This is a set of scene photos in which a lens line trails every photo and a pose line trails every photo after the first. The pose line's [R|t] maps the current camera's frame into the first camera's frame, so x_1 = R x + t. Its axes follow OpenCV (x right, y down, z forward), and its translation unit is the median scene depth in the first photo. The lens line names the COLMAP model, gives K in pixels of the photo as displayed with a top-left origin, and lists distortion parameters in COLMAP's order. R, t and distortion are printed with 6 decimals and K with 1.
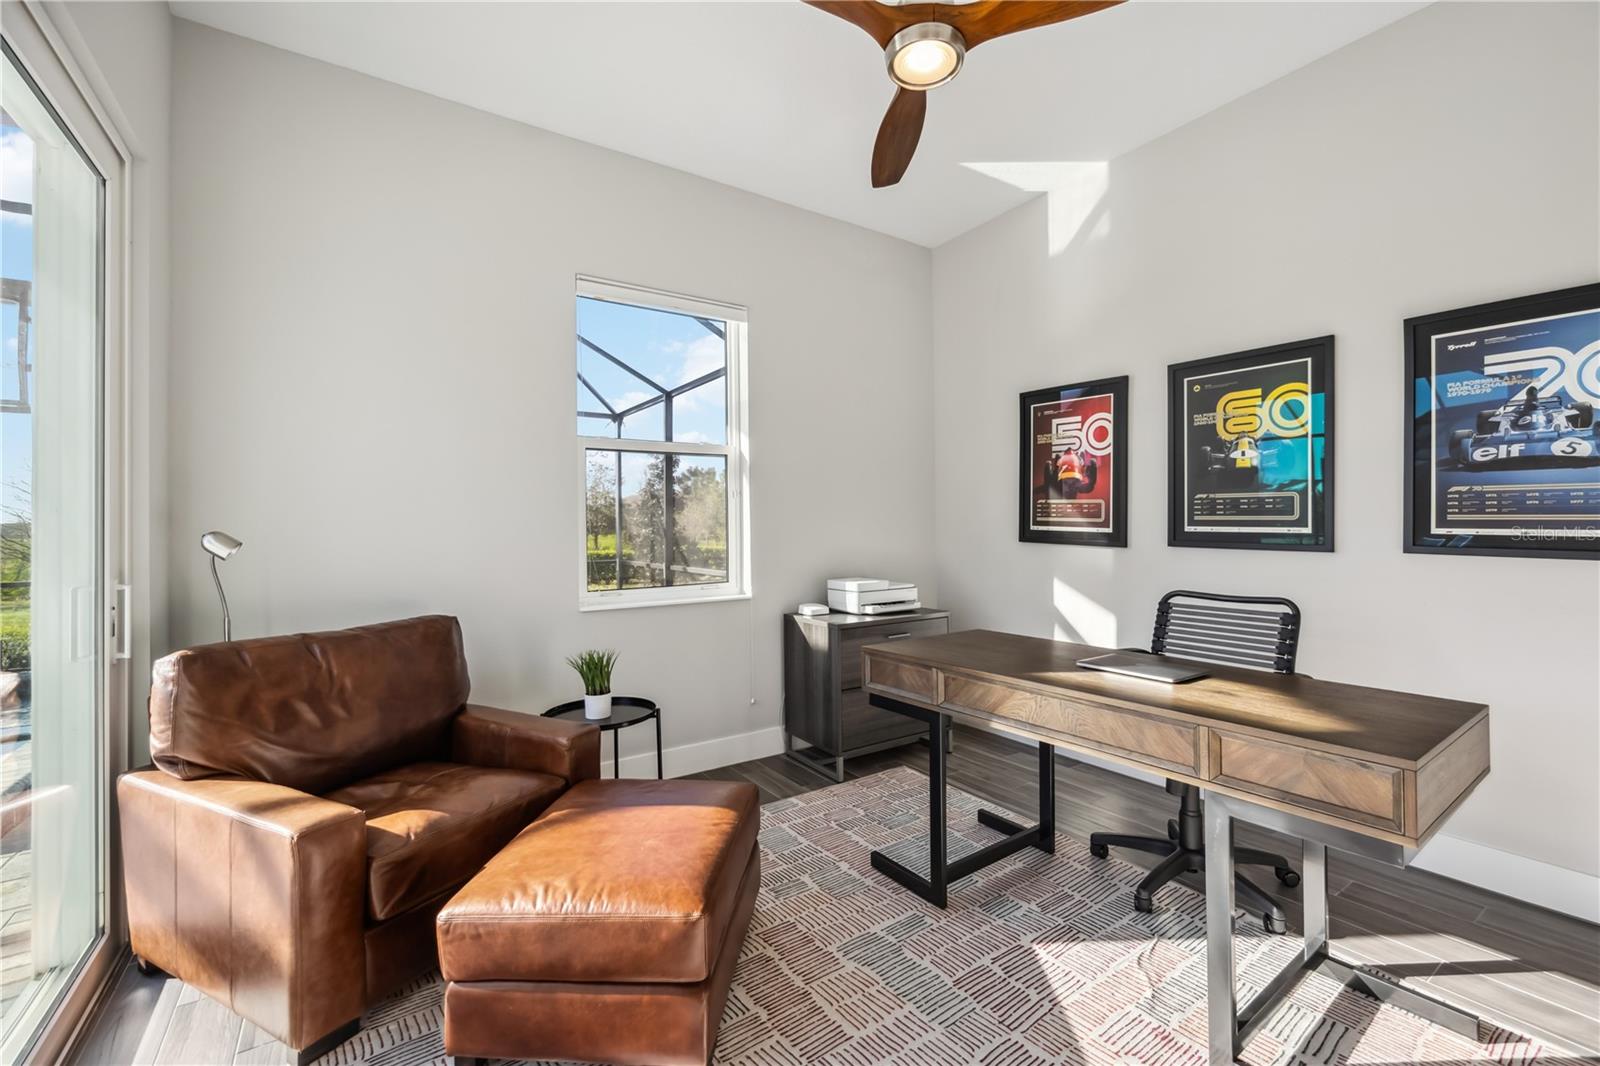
lens RADIAL K [[661.8, 0, 803.0], [0, 661.8, 538.2], [0, 0, 1]] dist [0.000620, 0.000161]
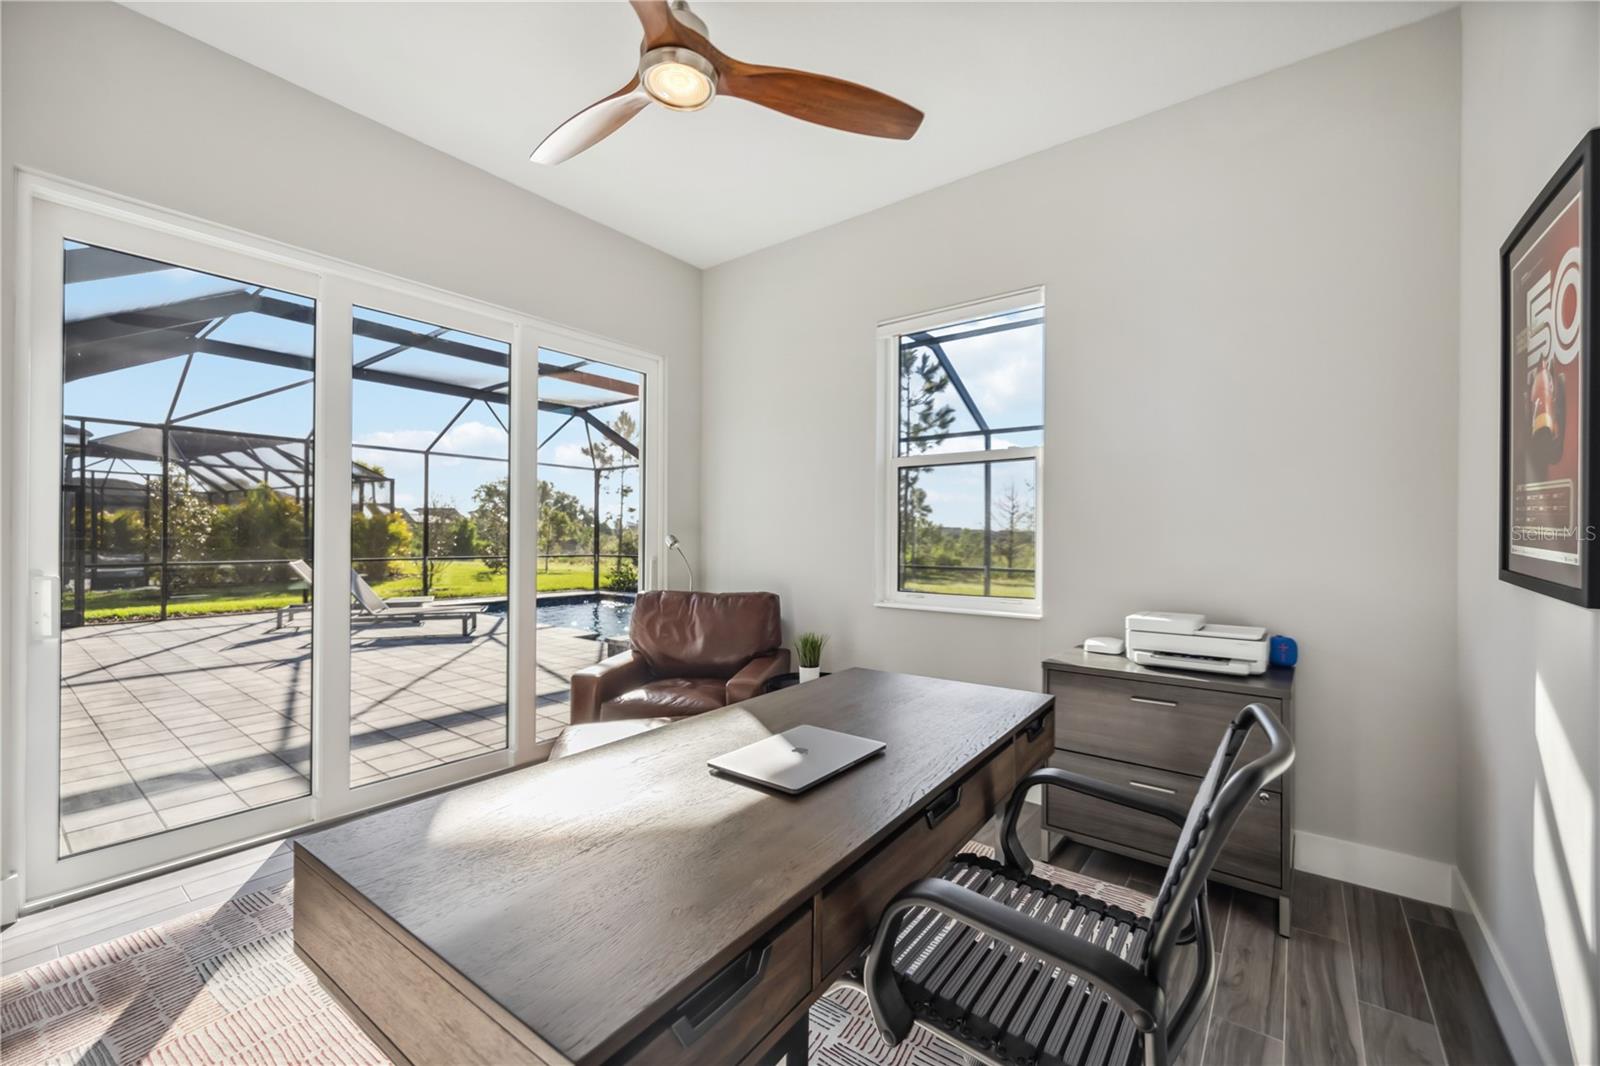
lens RADIAL K [[661.8, 0, 803.0], [0, 661.8, 538.2], [0, 0, 1]] dist [0.000620, 0.000161]
pose [[0.284139, 0.015676, -0.958655, 0.669091], [-0.026483, 0.999613, 0.008496, -0.015219], [0.958417, 0.022974, 0.284444, 0.456712]]
